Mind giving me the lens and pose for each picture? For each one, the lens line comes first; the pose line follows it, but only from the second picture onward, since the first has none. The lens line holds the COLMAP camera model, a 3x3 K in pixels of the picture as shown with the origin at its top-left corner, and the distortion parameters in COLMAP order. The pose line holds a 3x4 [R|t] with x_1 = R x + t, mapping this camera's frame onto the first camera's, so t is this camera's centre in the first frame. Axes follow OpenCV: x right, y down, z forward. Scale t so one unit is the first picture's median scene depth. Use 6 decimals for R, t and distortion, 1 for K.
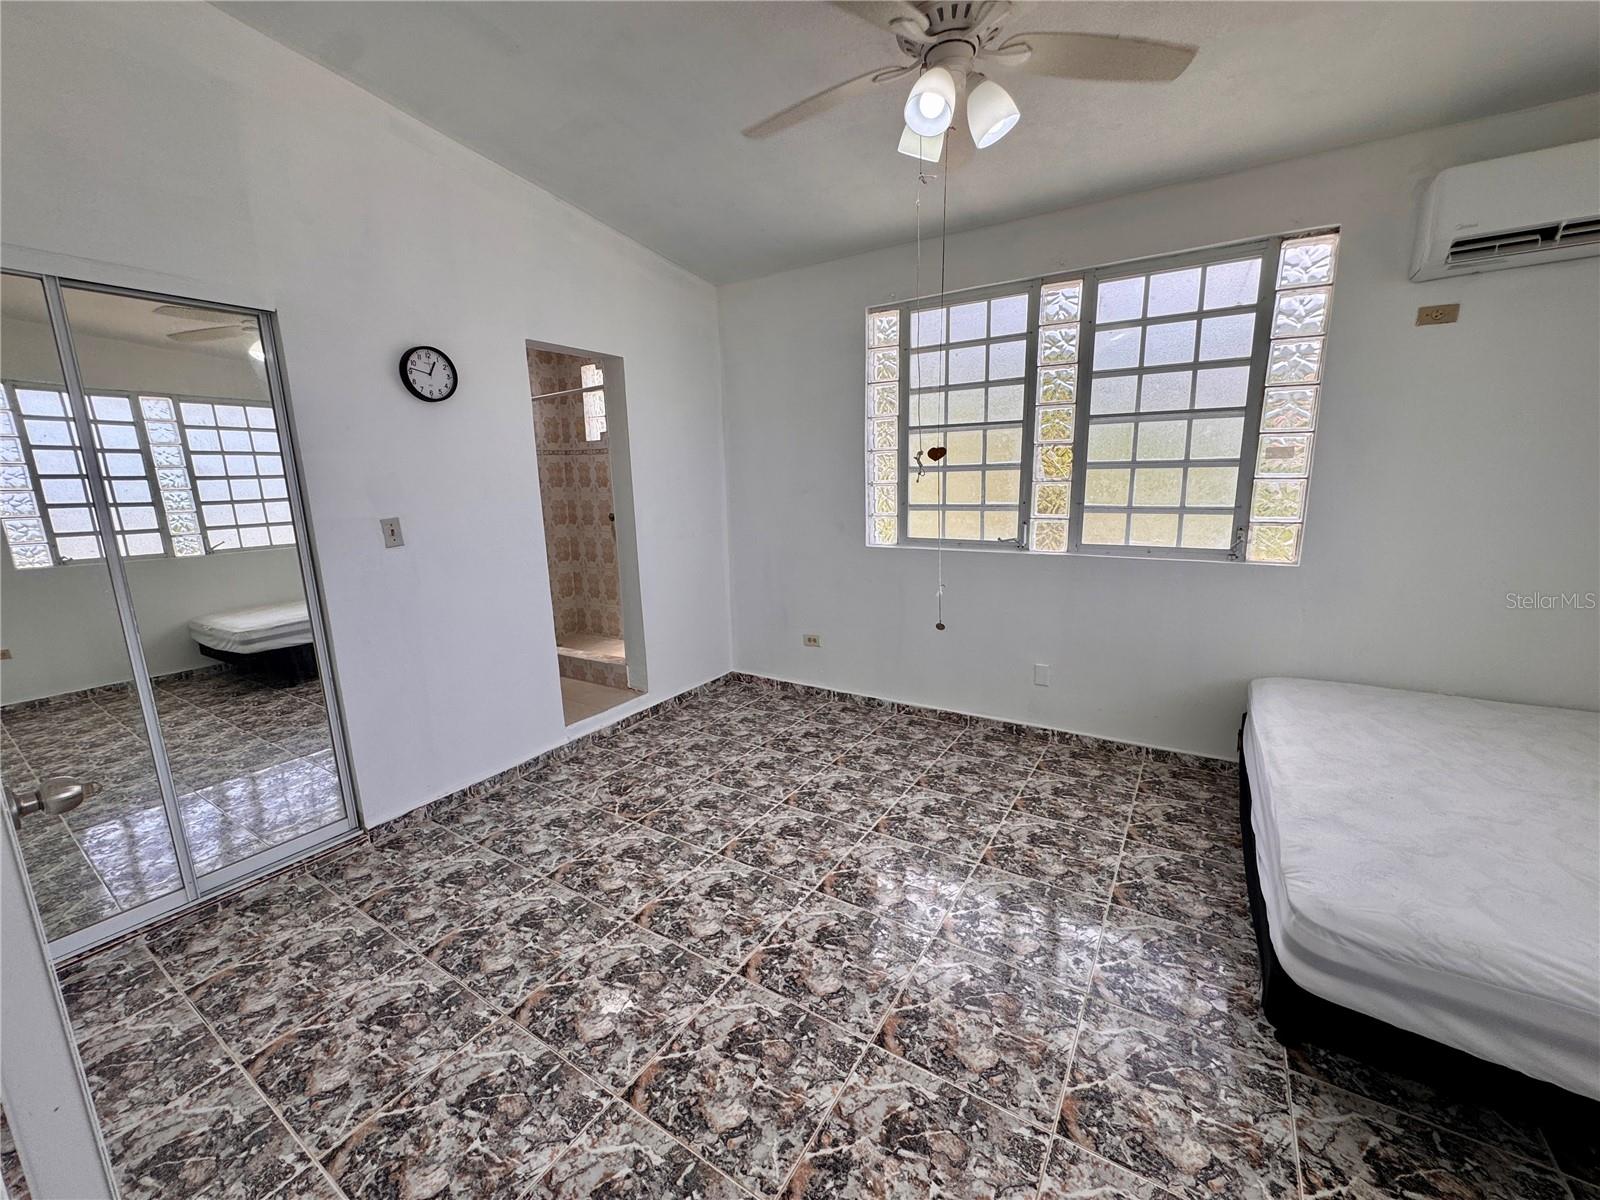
lens RADIAL K [[636.3, 0, 799.5], [0, 636.3, 599.8], [0, 0, 1]] dist [-0.003163, 0.000662]
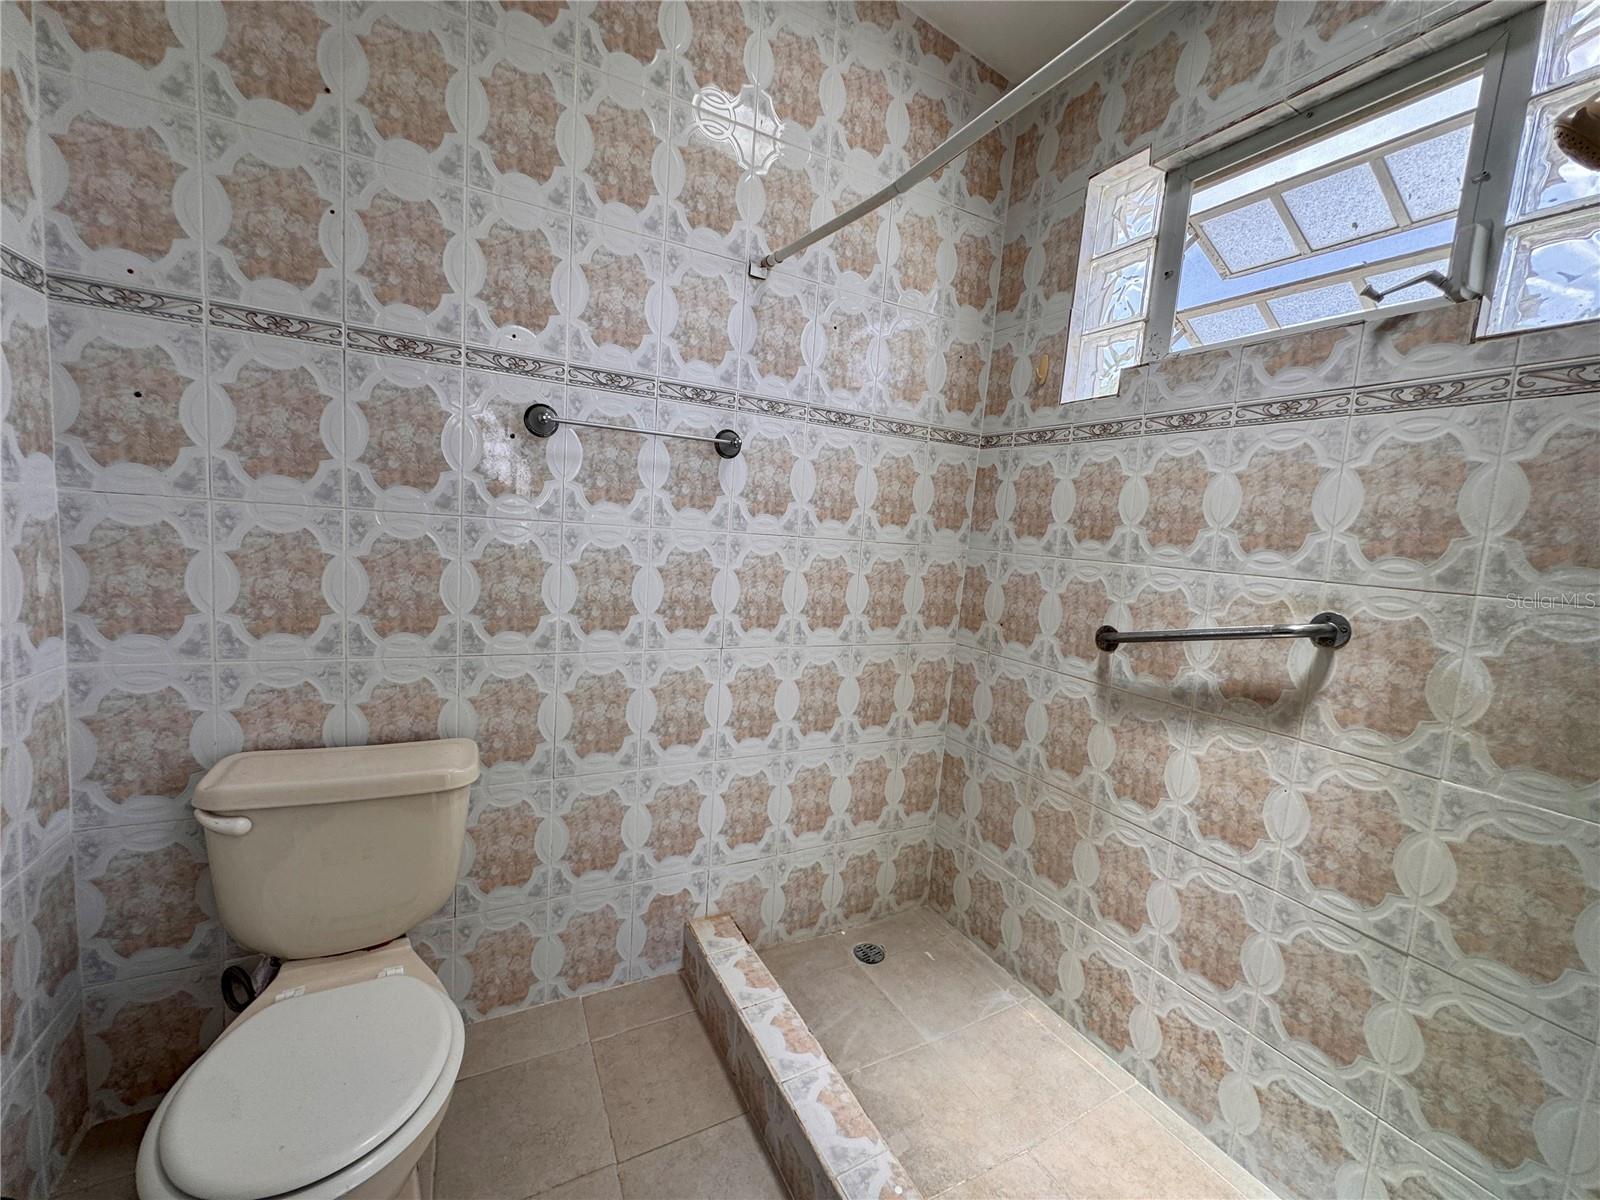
lens RADIAL K [[636.3, 0, 797.9], [0, 636.3, 600.6], [0, 0, 1]] dist [-0.003163, 0.000662]
pose [[0.868482, 0.143333, -0.474547, -0.305582], [-0.188052, 0.980992, -0.047859, -0.112920], [0.458667, 0.130805, 0.878928, 0.708337]]
